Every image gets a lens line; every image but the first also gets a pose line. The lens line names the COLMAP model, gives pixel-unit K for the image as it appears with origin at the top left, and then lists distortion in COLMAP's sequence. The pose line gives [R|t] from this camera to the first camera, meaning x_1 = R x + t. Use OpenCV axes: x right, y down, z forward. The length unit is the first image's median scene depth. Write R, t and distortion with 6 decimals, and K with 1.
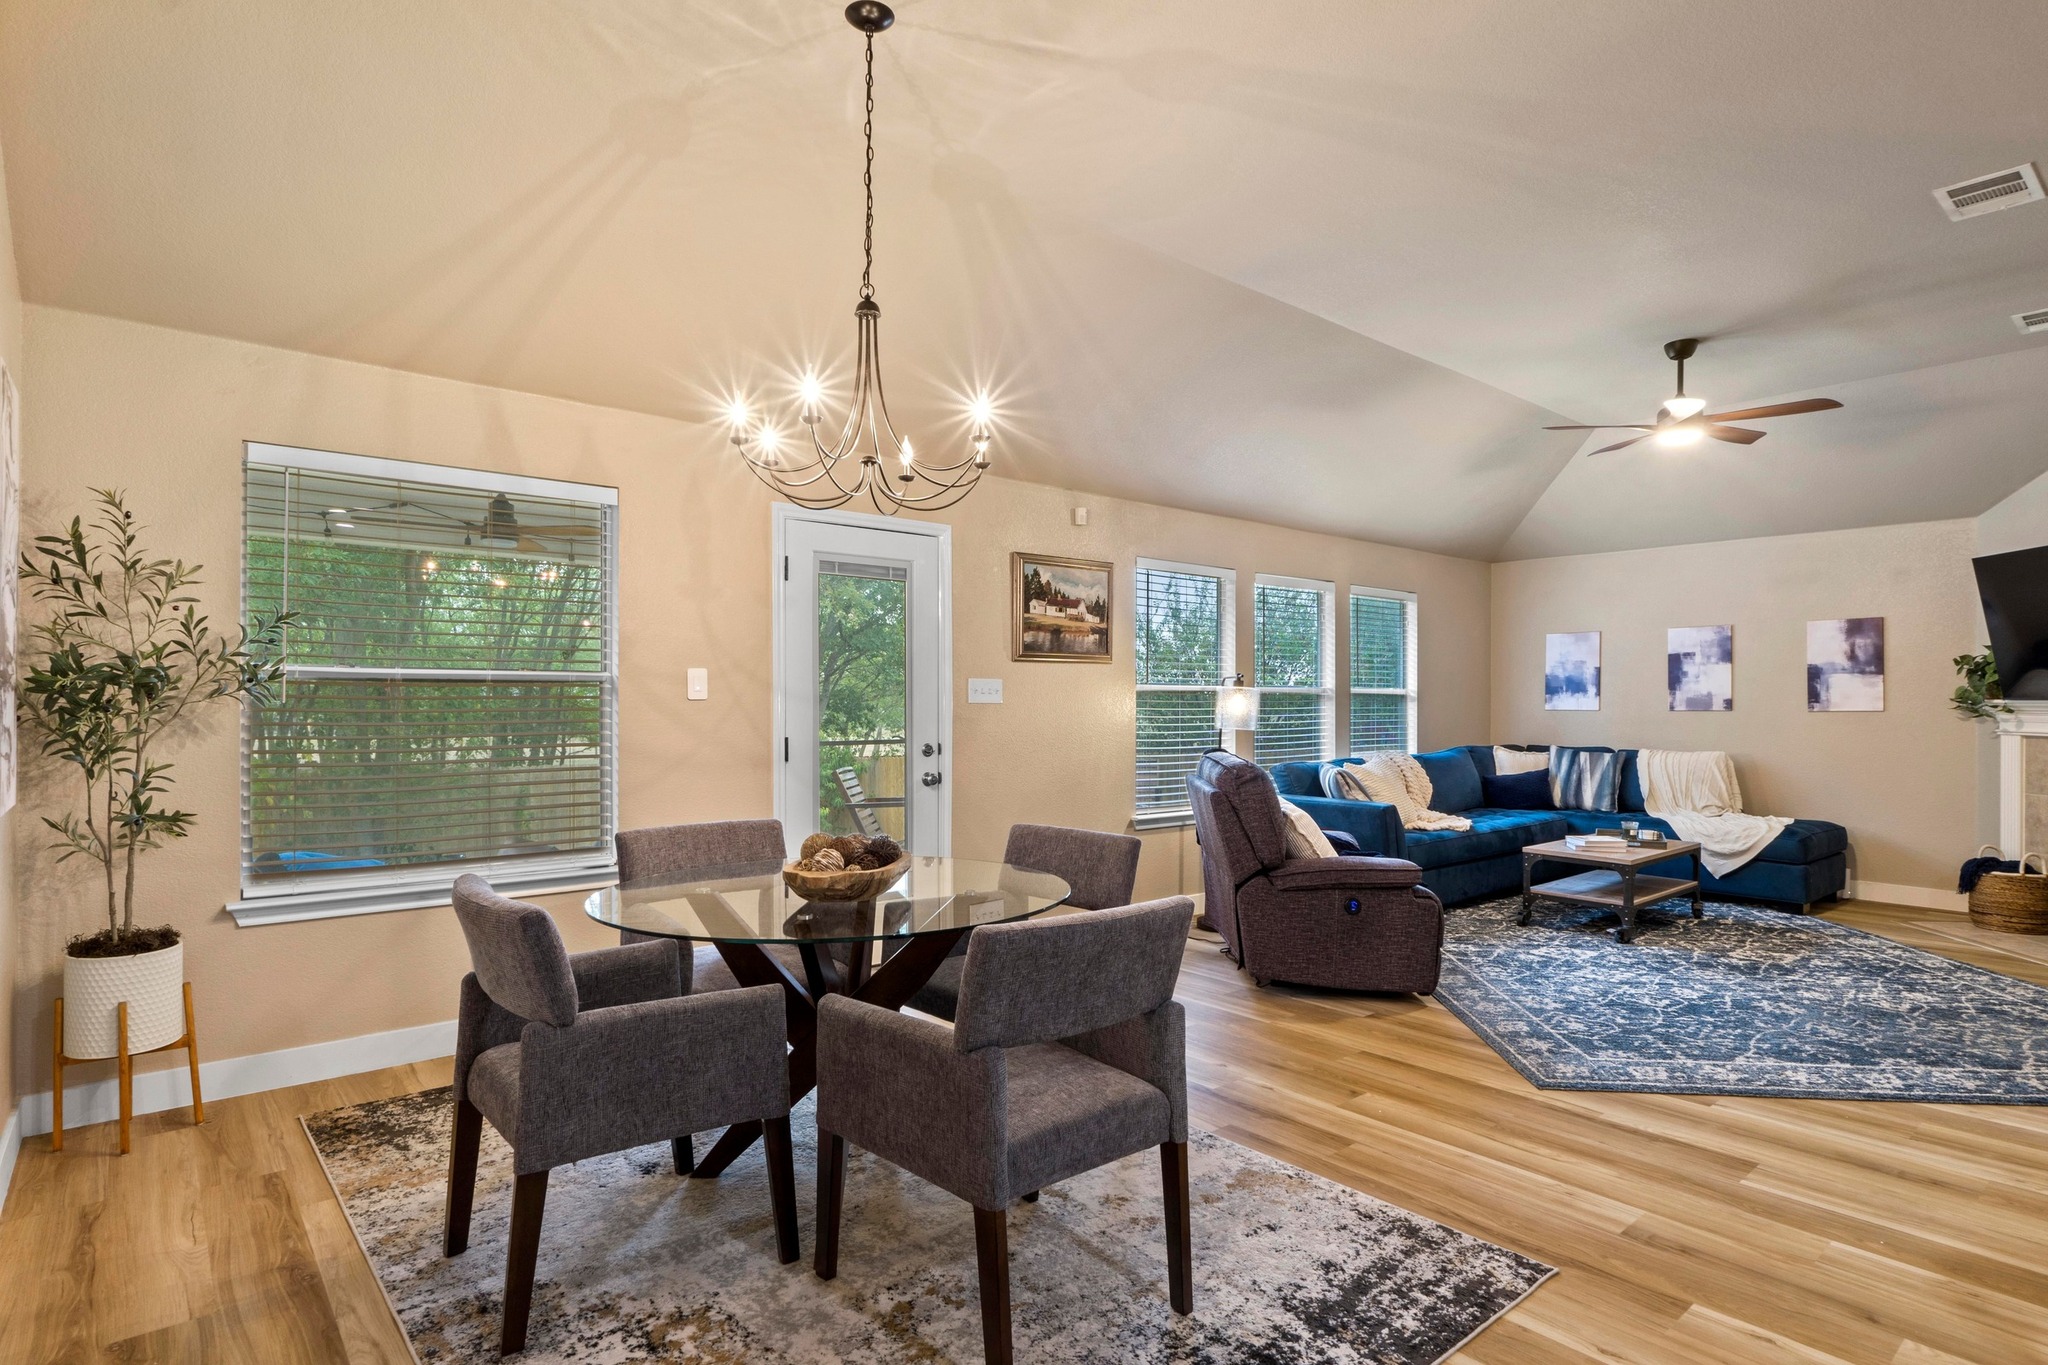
lens RADIAL K [[1060.0, 0, 1020.3], [0, 1060.0, 692.8], [0, 0, 1]] dist [-0.003669, 0.000417]
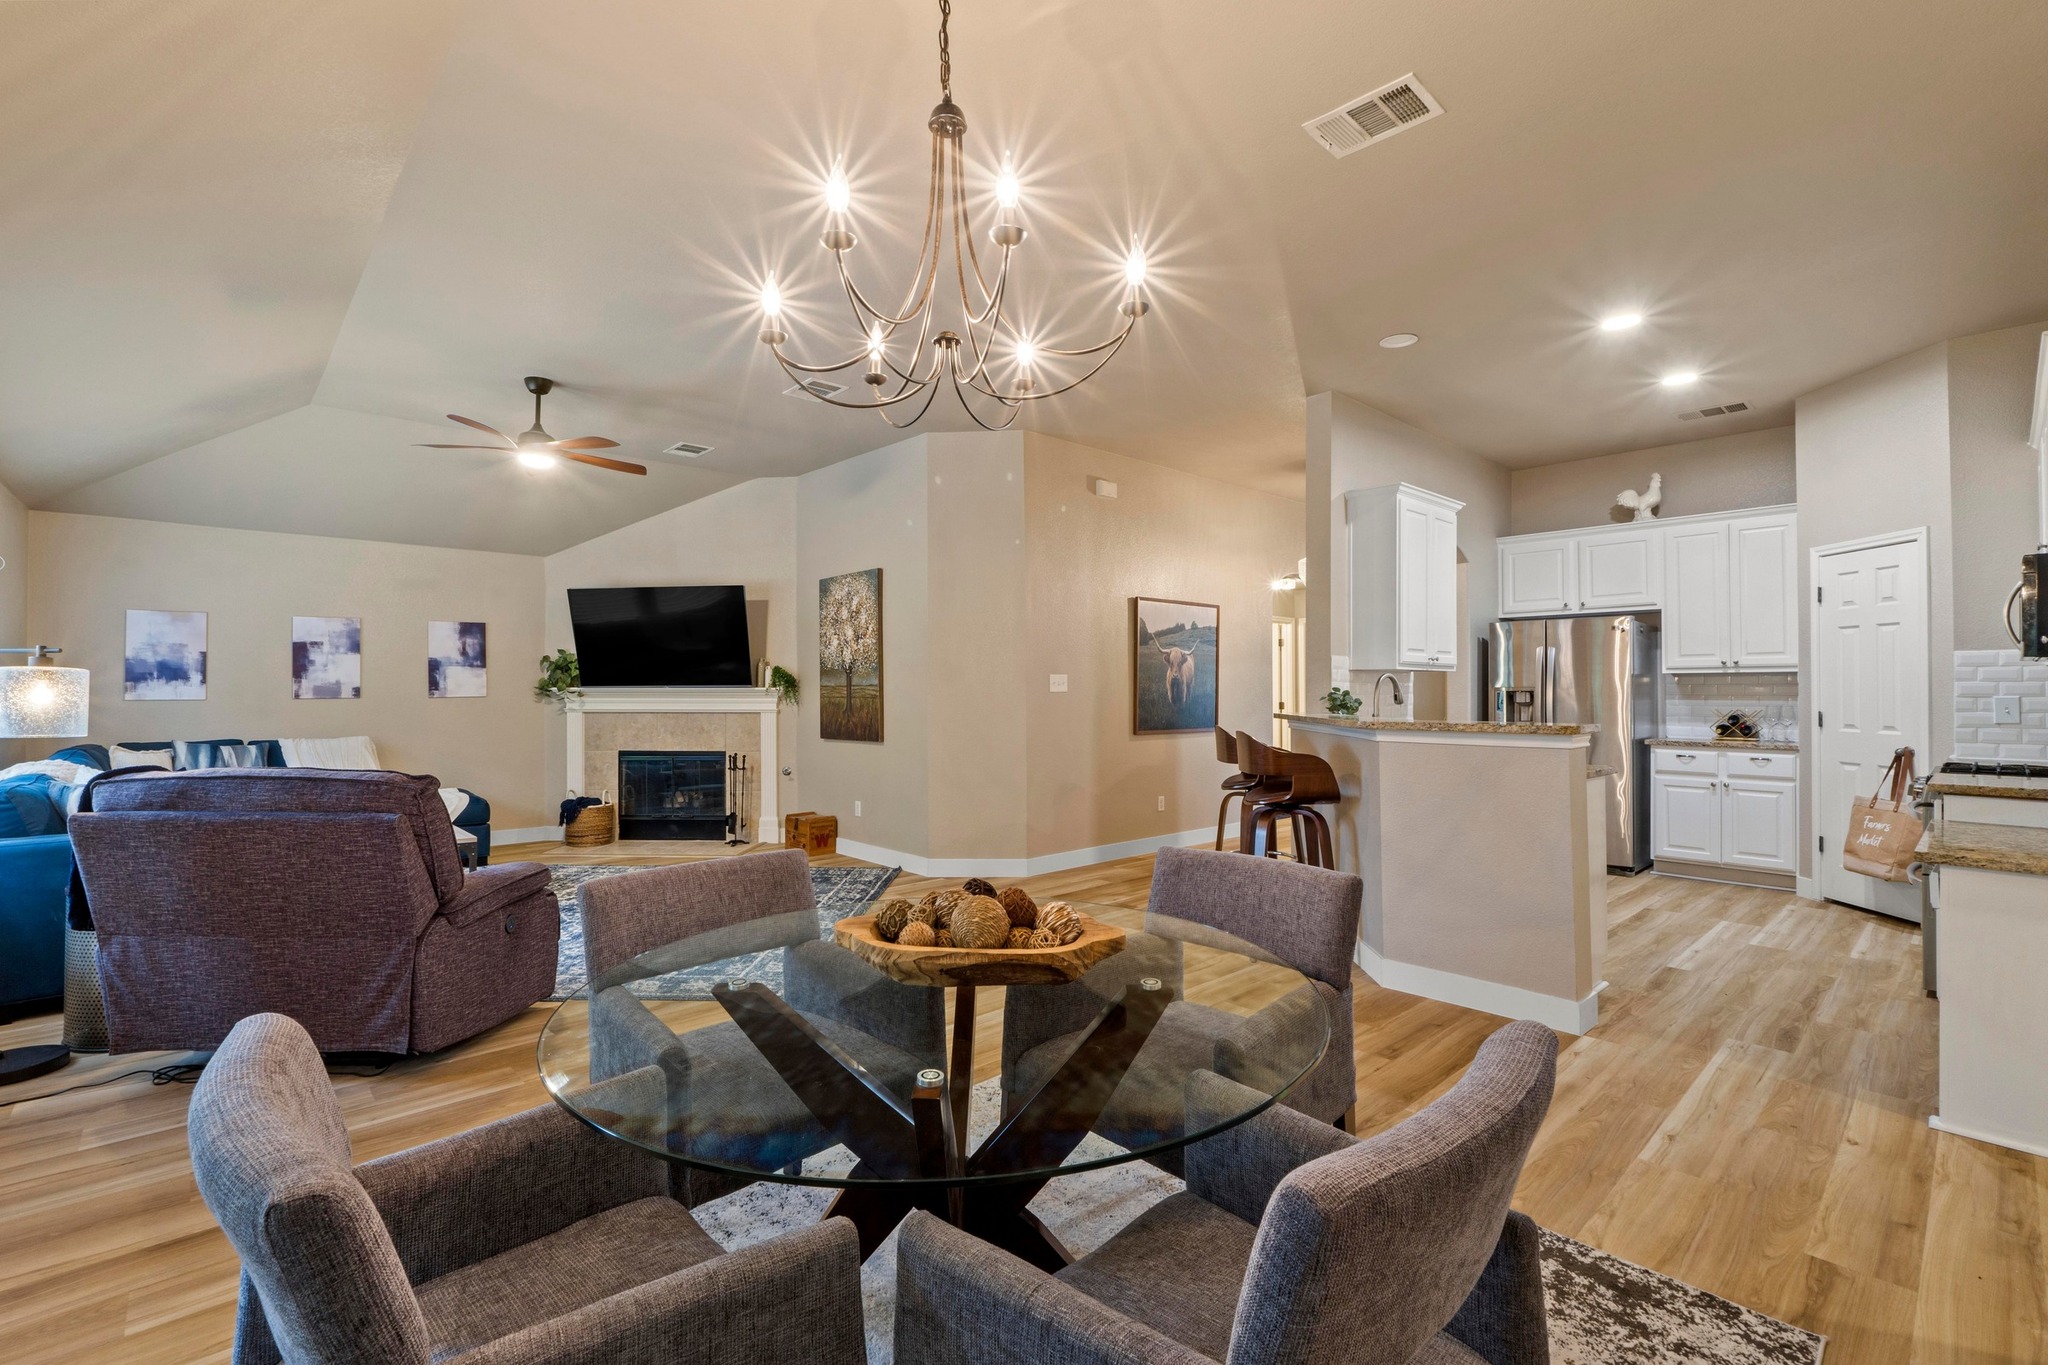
lens RADIAL K [[905.9, 0, 1018.5], [0, 905.9, 676.5], [0, 0, 1]] dist [-0.010779, 0.001078]
pose [[-0.042662, 0.010433, 0.999035, -0.356677], [-0.006746, 0.999920, -0.010730, 0.000540], [-0.999067, -0.007197, -0.042588, 0.485391]]
